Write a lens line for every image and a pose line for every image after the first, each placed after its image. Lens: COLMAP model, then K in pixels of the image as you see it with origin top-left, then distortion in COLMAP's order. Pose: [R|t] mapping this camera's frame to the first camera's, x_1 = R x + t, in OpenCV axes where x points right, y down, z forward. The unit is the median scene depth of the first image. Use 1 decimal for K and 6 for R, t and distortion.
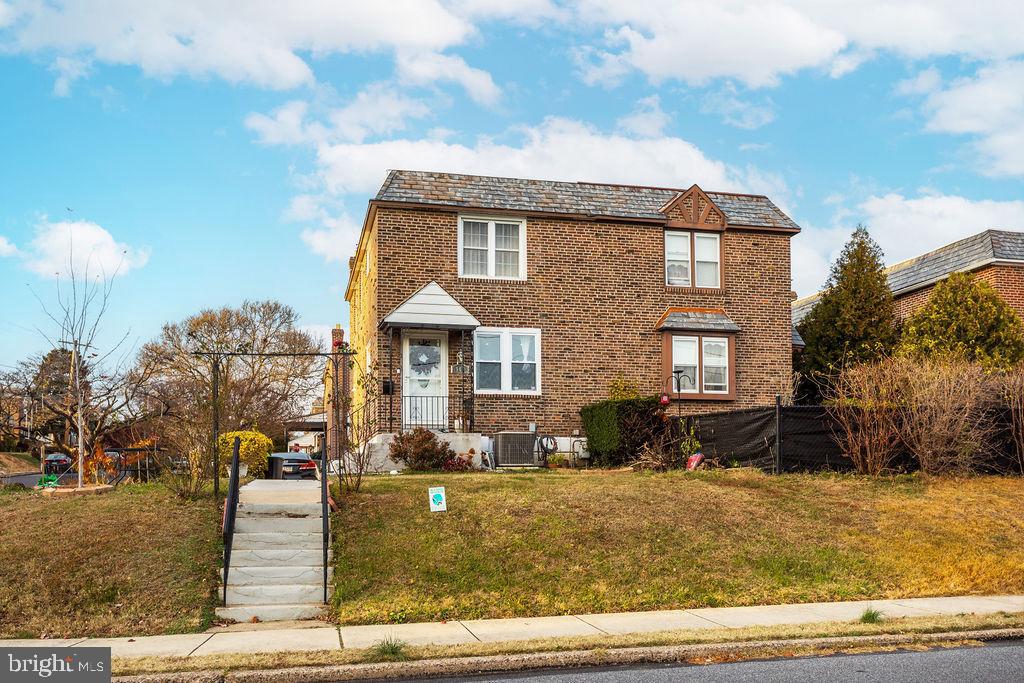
lens RADIAL K [[953.3, 0, 512.0], [0, 953.3, 341.5], [0, 0, 1]] dist [0.000225, 0.008848]
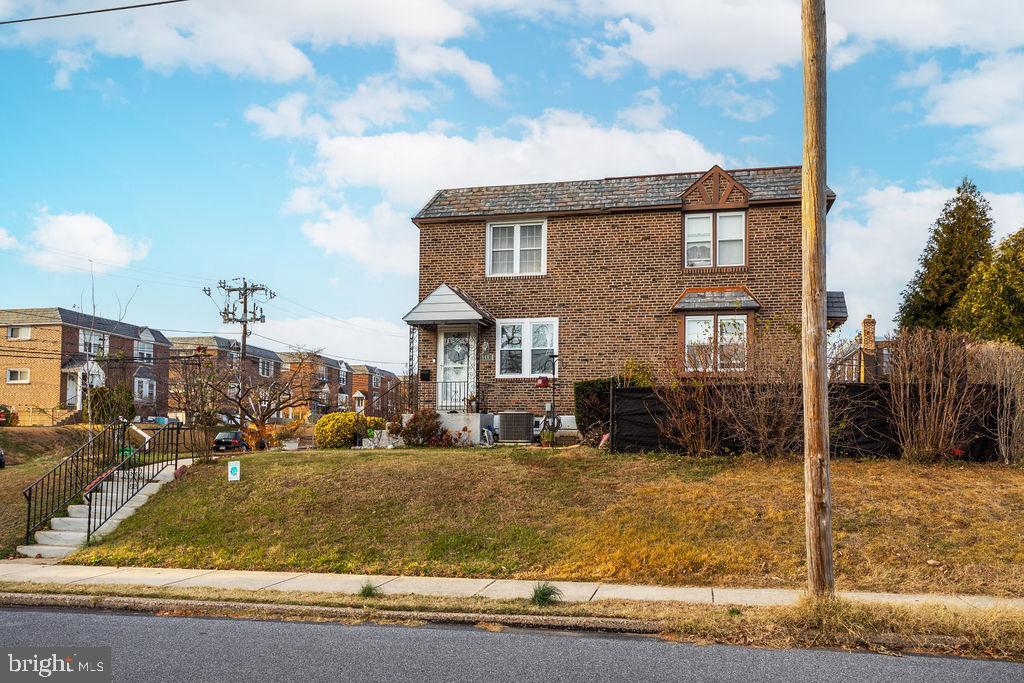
lens RADIAL K [[842.7, 0, 512.0], [0, 842.7, 341.5], [0, 0, 1]] dist [0.002495, 0.002869]
pose [[0.894607, -0.046283, -0.444450, 0.408225], [0.054490, 0.998498, 0.005702, 0.005866], [0.443518, -0.029319, 0.895786, 0.100439]]
